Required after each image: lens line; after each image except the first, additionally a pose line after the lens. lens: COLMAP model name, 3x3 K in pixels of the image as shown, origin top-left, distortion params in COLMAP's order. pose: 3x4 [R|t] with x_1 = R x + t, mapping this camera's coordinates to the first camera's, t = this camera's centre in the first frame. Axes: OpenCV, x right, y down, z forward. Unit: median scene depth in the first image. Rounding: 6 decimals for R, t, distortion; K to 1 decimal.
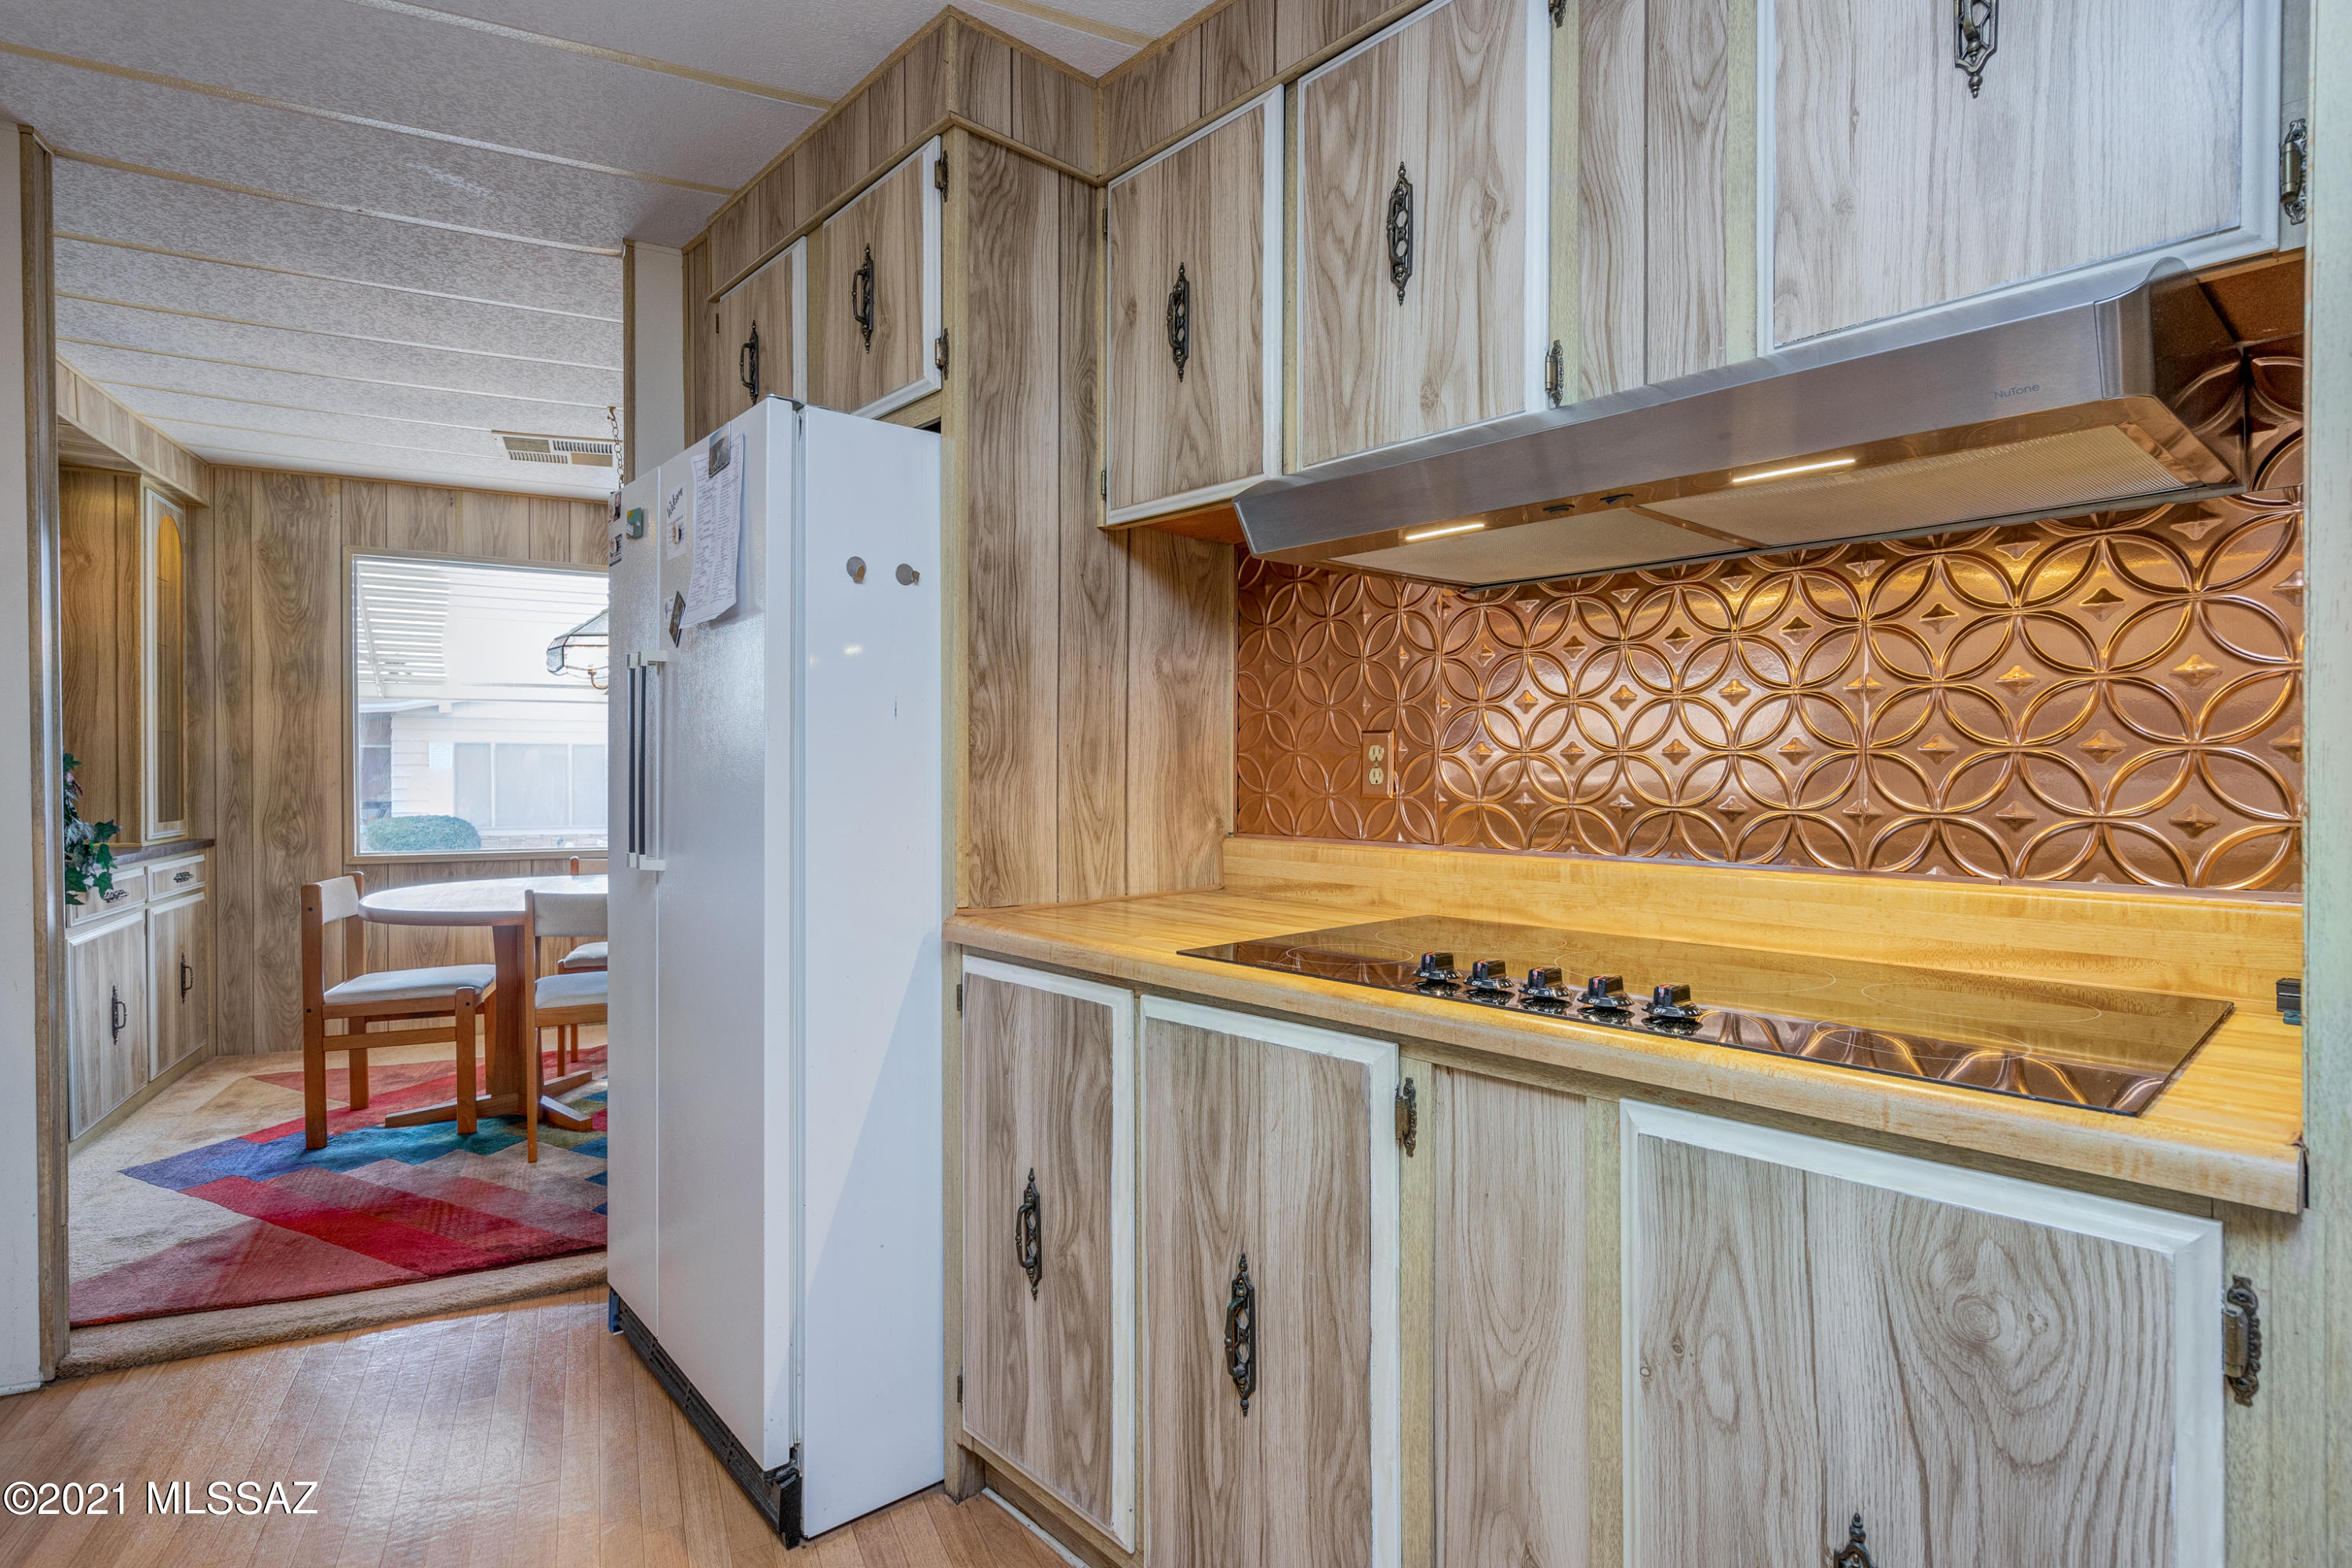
lens RADIAL K [[1167.2, 0, 1146.9], [0, 1167.2, 780.0], [0, 0, 1]] dist [0.000101, -0.000603]
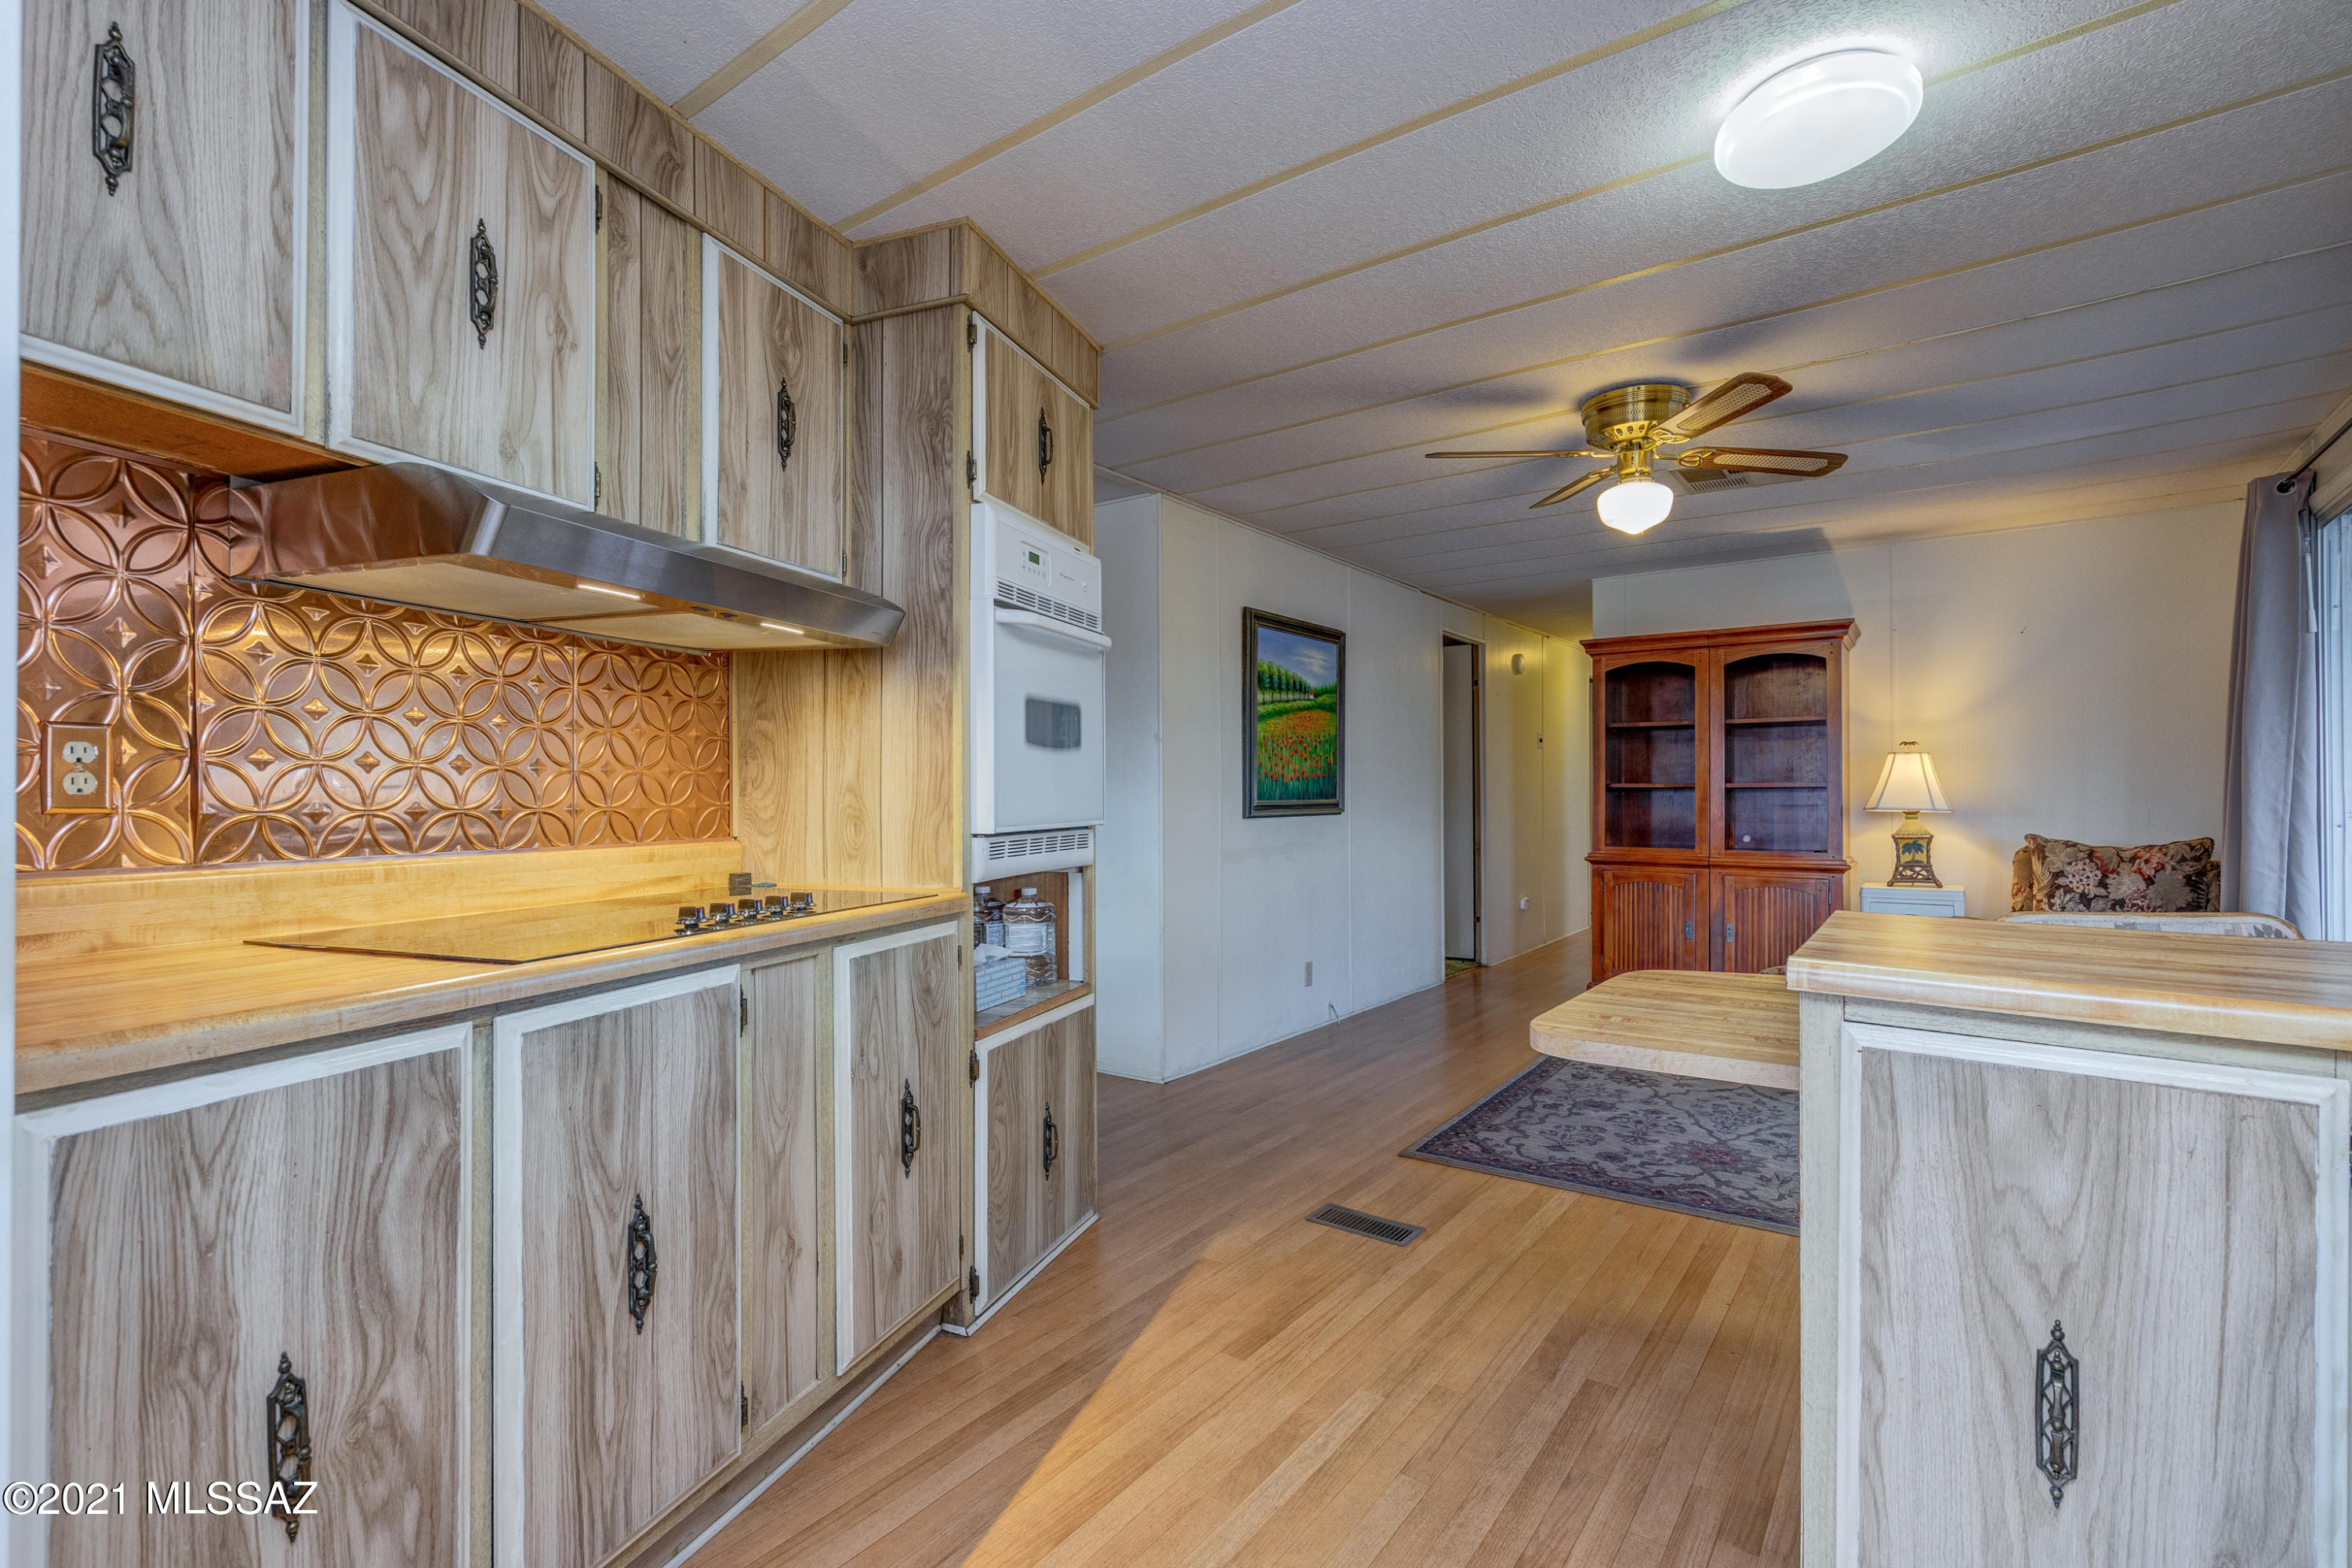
lens RADIAL K [[1067.9, 0, 1243.7], [0, 1067.9, 784.9], [0, 0, 1]] dist [-0.001011, 0.000250]
pose [[-0.519138, 0.008497, 0.854648, -0.845961], [0.011014, 0.999934, -0.003252, 0.009286], [-0.854619, 0.007725, -0.519198, 0.772664]]
